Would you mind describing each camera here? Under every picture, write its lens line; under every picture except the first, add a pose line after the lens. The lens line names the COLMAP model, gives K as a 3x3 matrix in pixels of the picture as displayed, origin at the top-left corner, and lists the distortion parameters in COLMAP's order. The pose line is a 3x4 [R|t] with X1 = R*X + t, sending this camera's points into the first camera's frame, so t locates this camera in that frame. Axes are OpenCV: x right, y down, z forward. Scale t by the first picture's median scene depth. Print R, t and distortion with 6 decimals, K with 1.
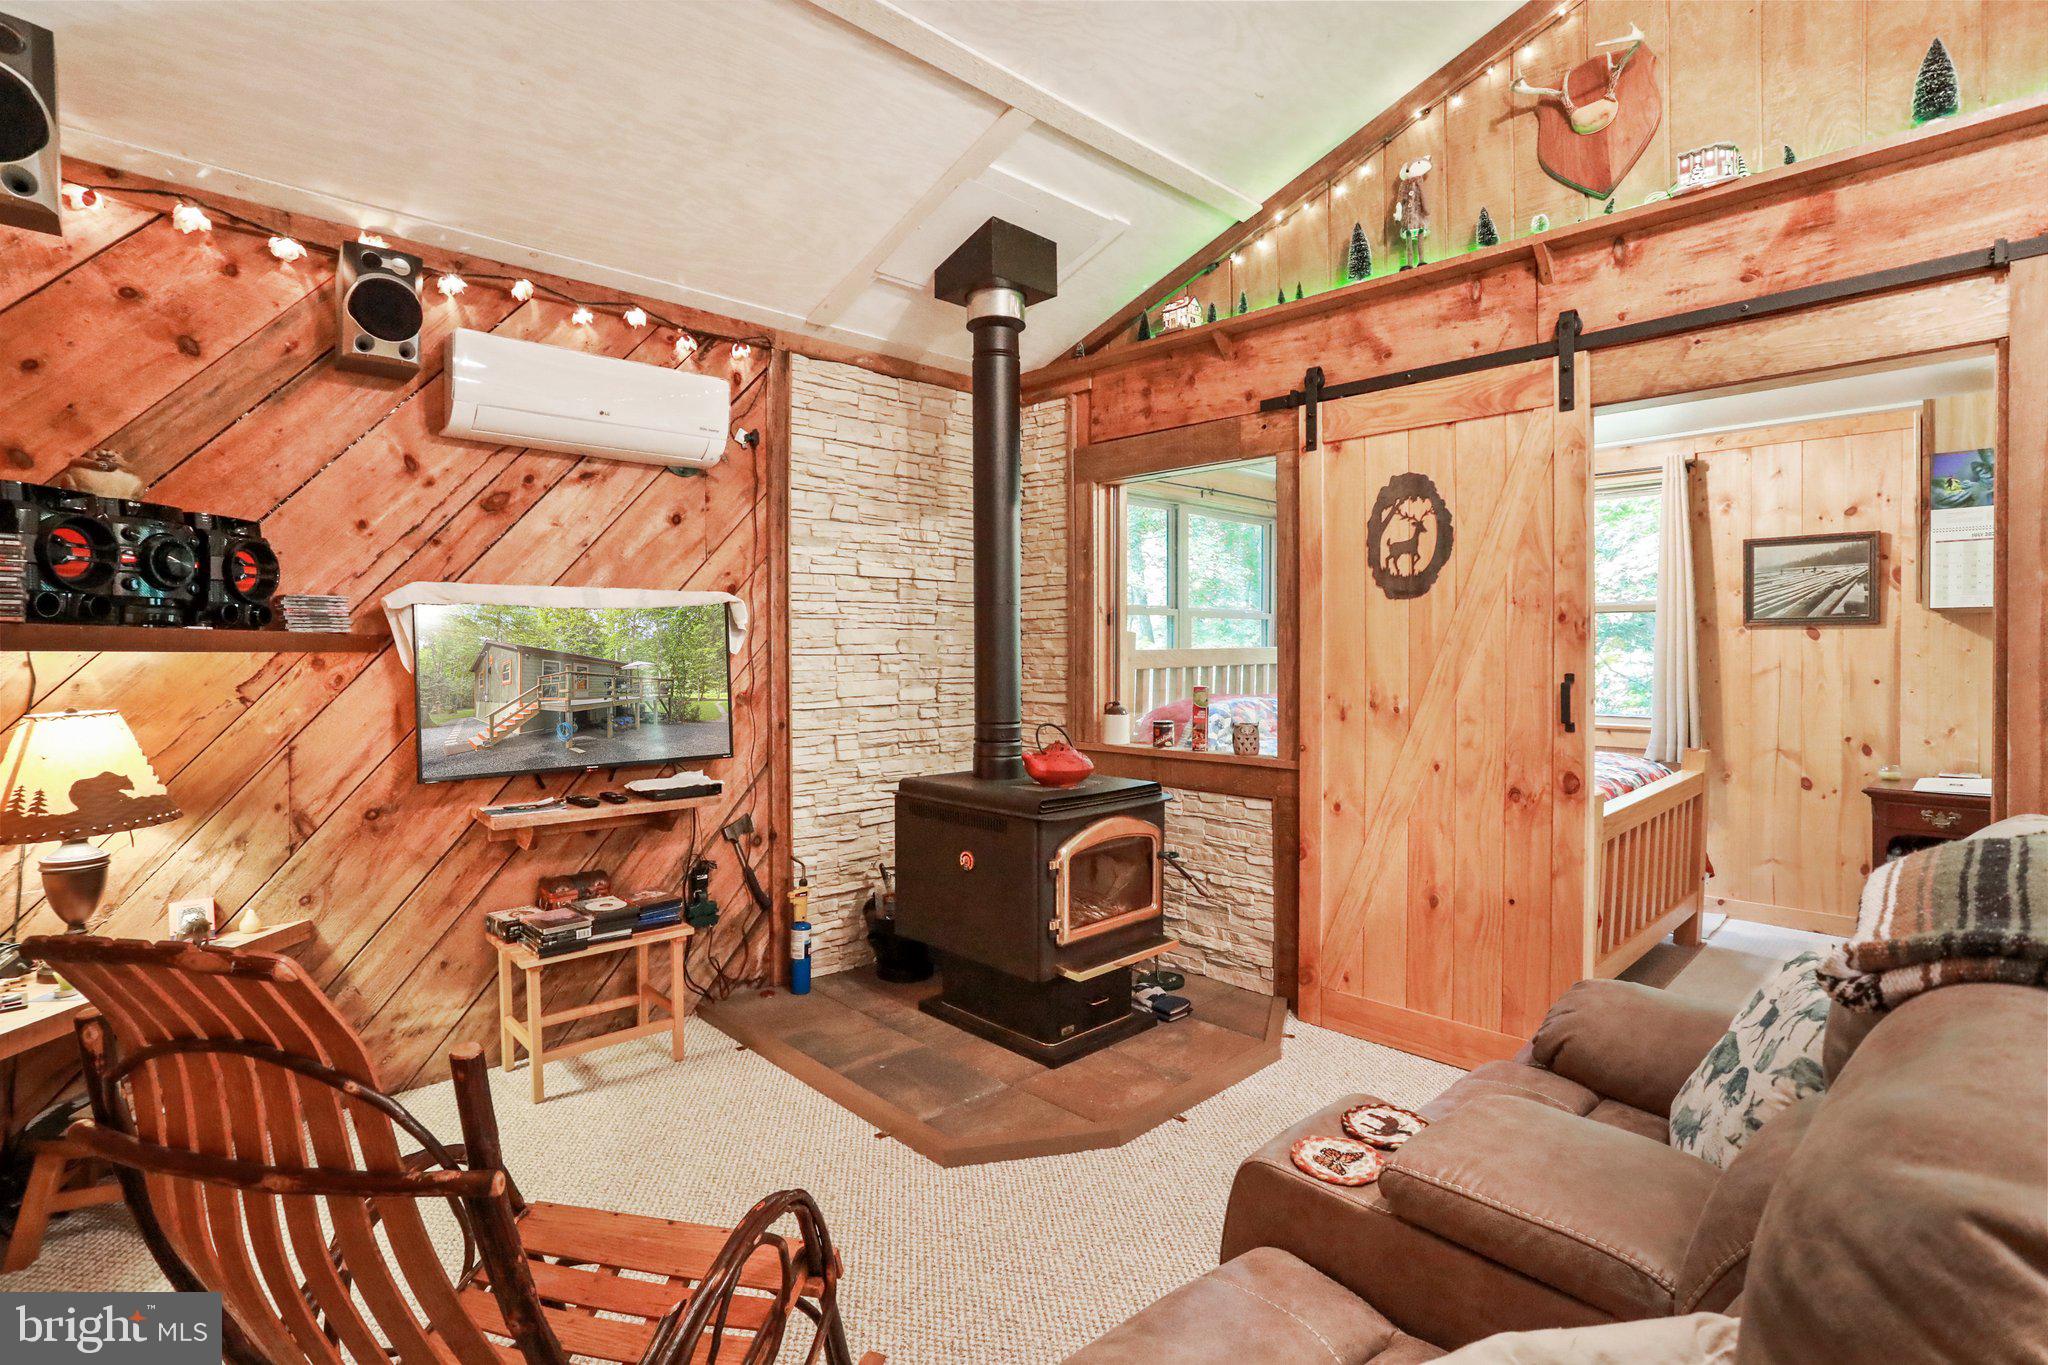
lens RADIAL K [[1004.3, 0, 1034.0], [0, 1004.3, 651.0], [0, 0, 1]] dist [-0.030153, 0.010946]
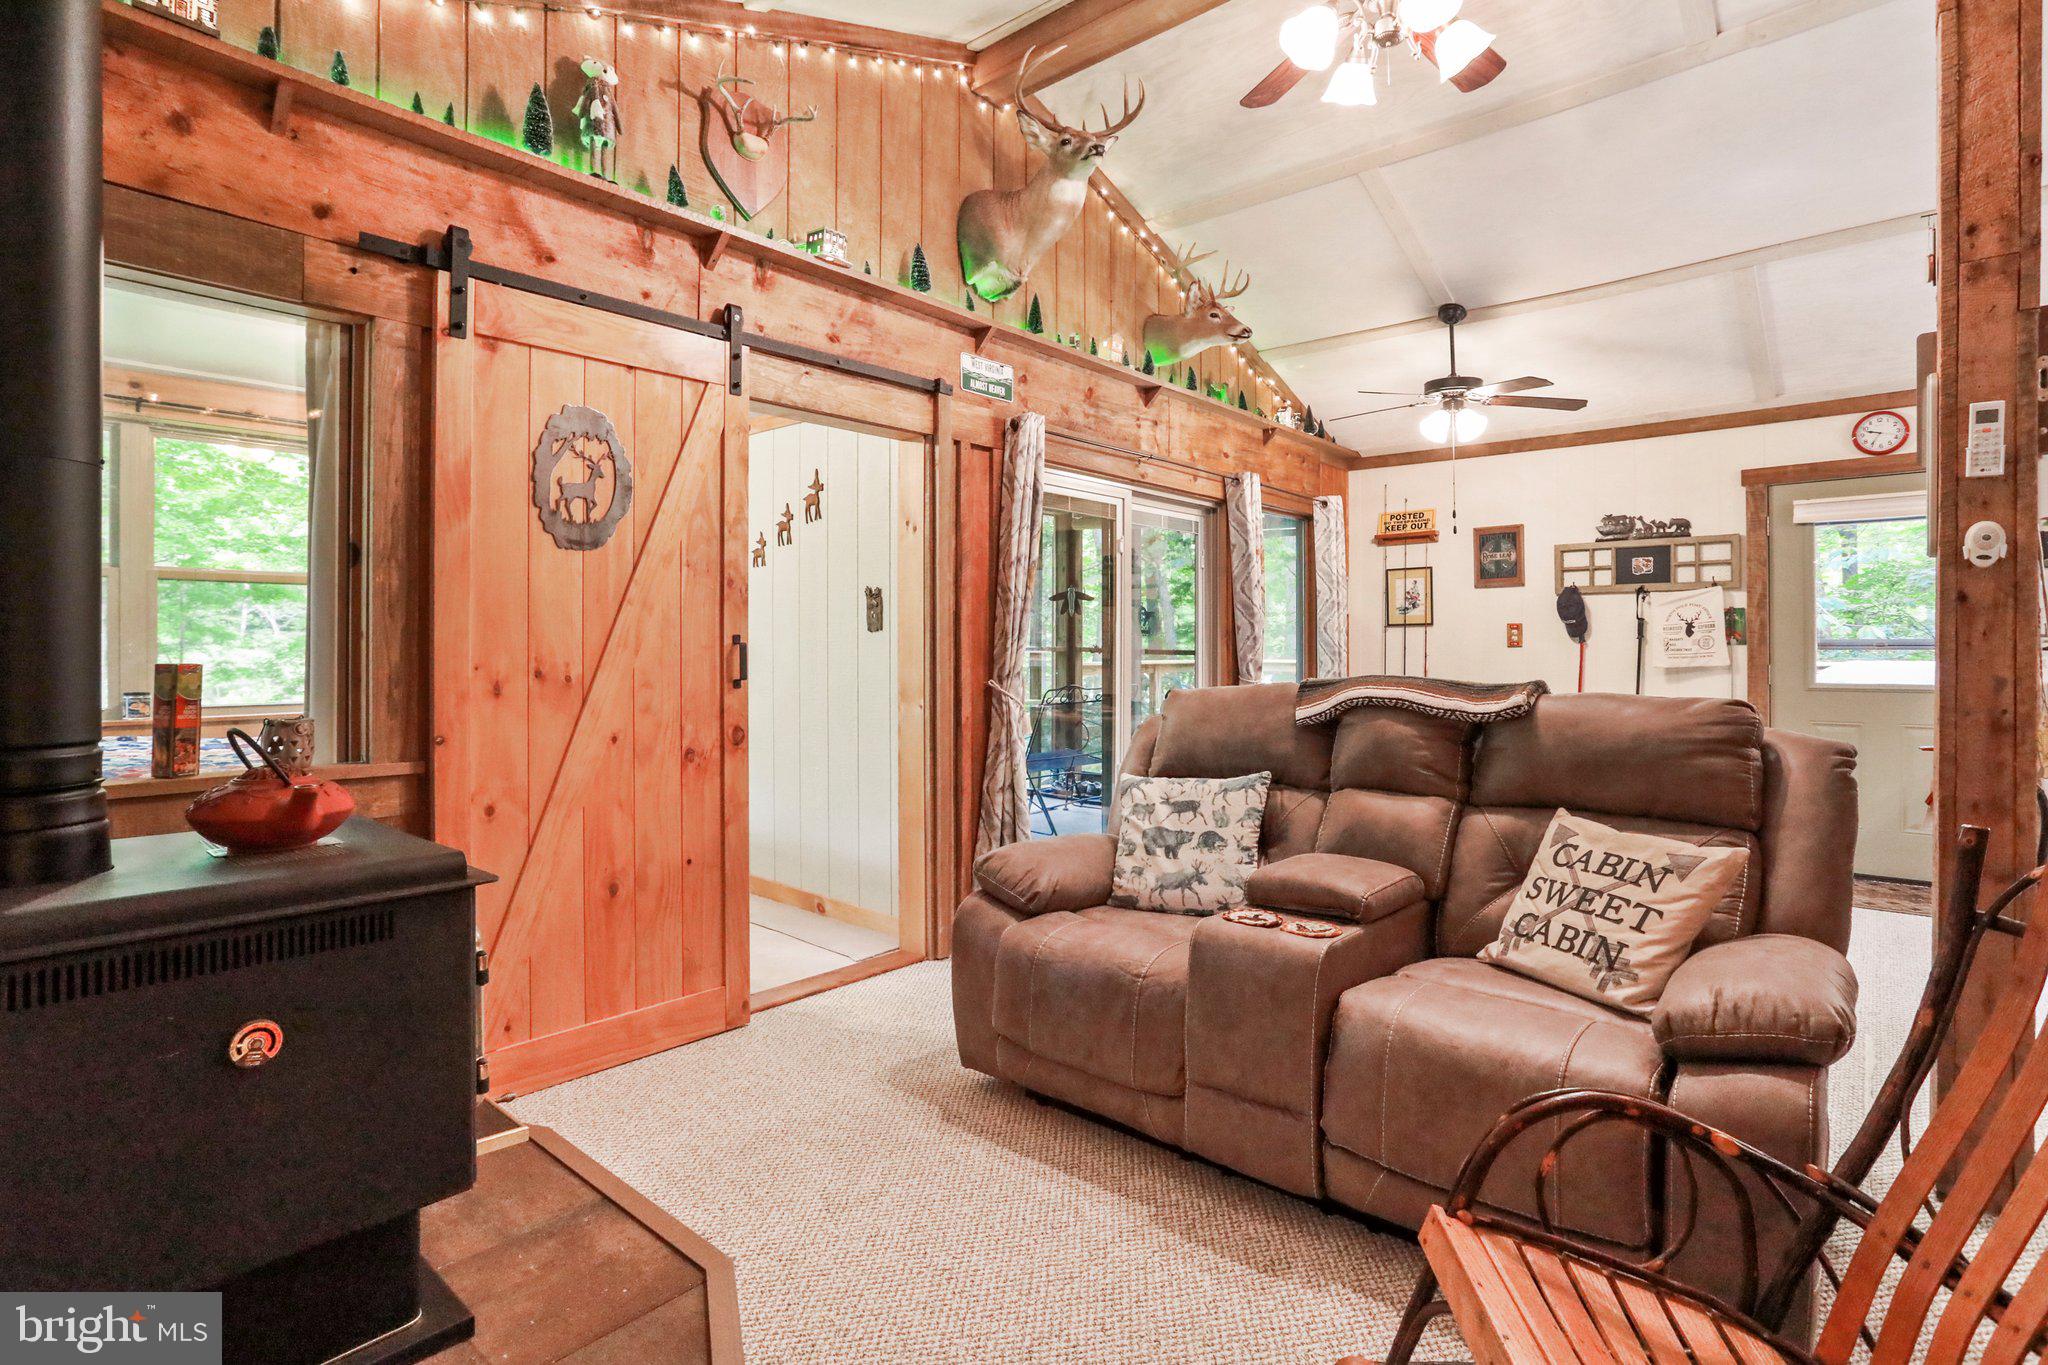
lens RADIAL K [[1017.3, 0, 1001.8], [0, 1017.3, 632.2], [0, 0, 1]] dist [-0.020415, 0.000665]
pose [[-0.063701, 0.018603, 0.997796, -0.530476], [0.003975, 0.999823, -0.018387, 0.036928], [-0.997961, 0.002795, -0.063763, 0.697593]]
